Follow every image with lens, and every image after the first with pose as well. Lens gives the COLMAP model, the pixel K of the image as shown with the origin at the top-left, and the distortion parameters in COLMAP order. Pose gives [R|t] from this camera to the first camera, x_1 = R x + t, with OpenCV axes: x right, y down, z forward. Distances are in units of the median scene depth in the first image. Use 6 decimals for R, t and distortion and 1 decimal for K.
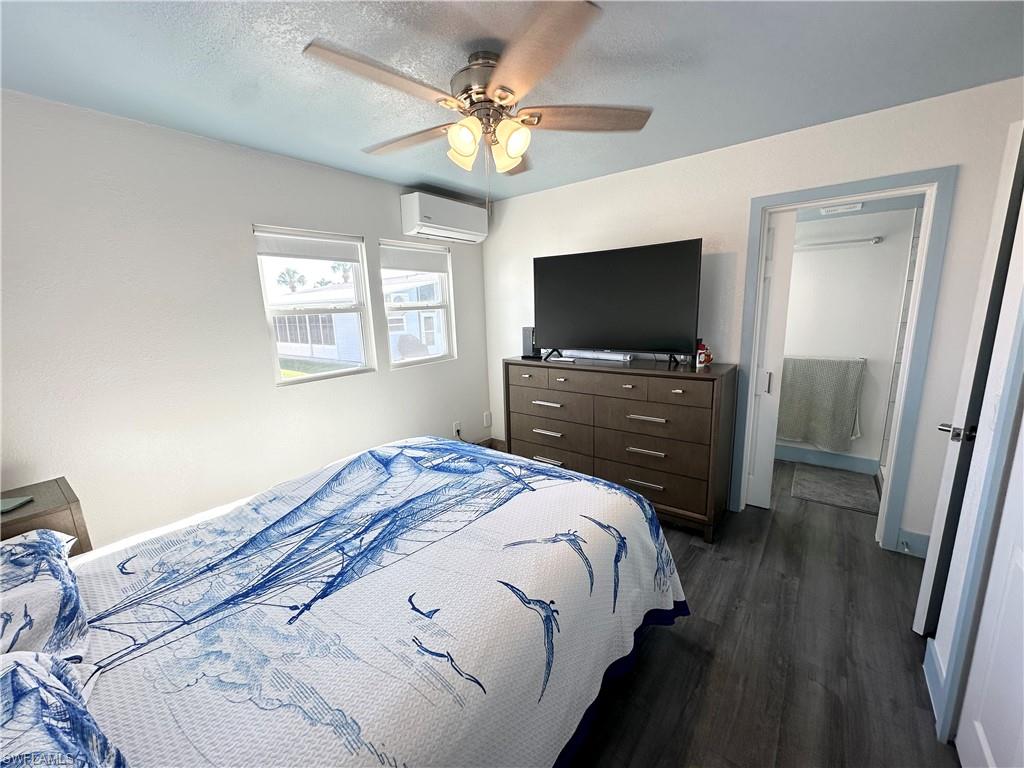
lens RADIAL K [[408.6, 0, 512.0], [0, 408.6, 384.0], [0, 0, 1]] dist [-0.000961, -0.000184]
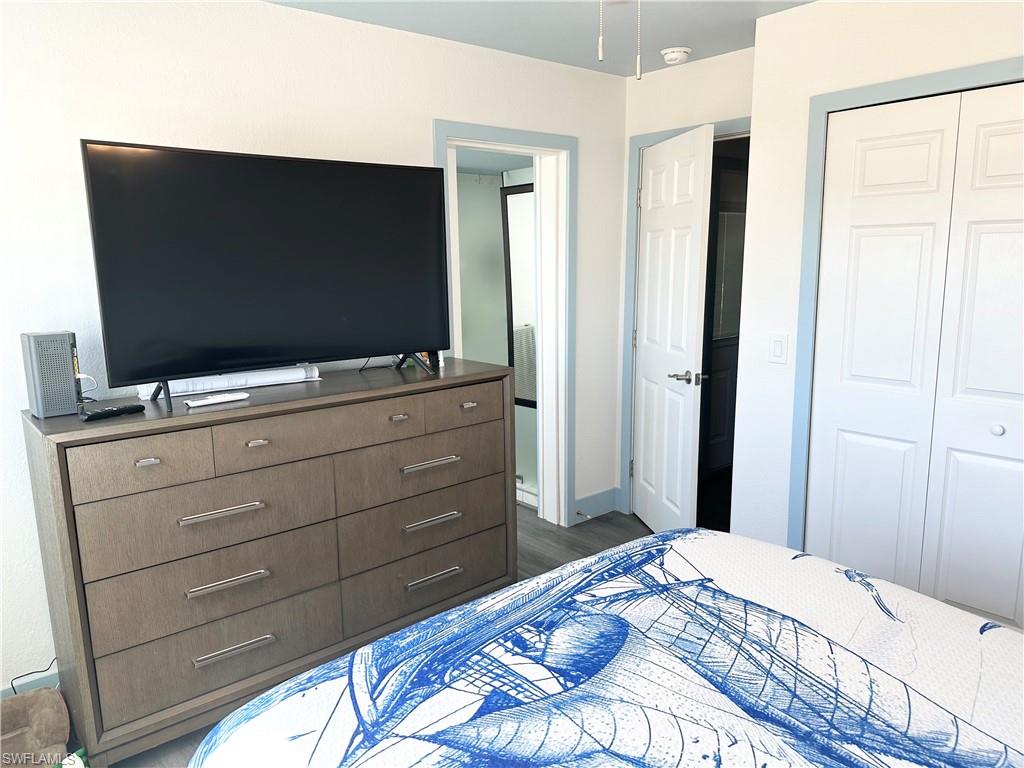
lens RADIAL K [[716.9, 0, 512.0], [0, 716.9, 384.0], [0, 0, 1]] dist [0.080364, -0.098674]
pose [[0.203565, -0.148098, 0.967795, -0.840644], [0.193711, 0.975045, 0.108462, -0.156540], [-0.959707, 0.165393, 0.227174, 0.859822]]
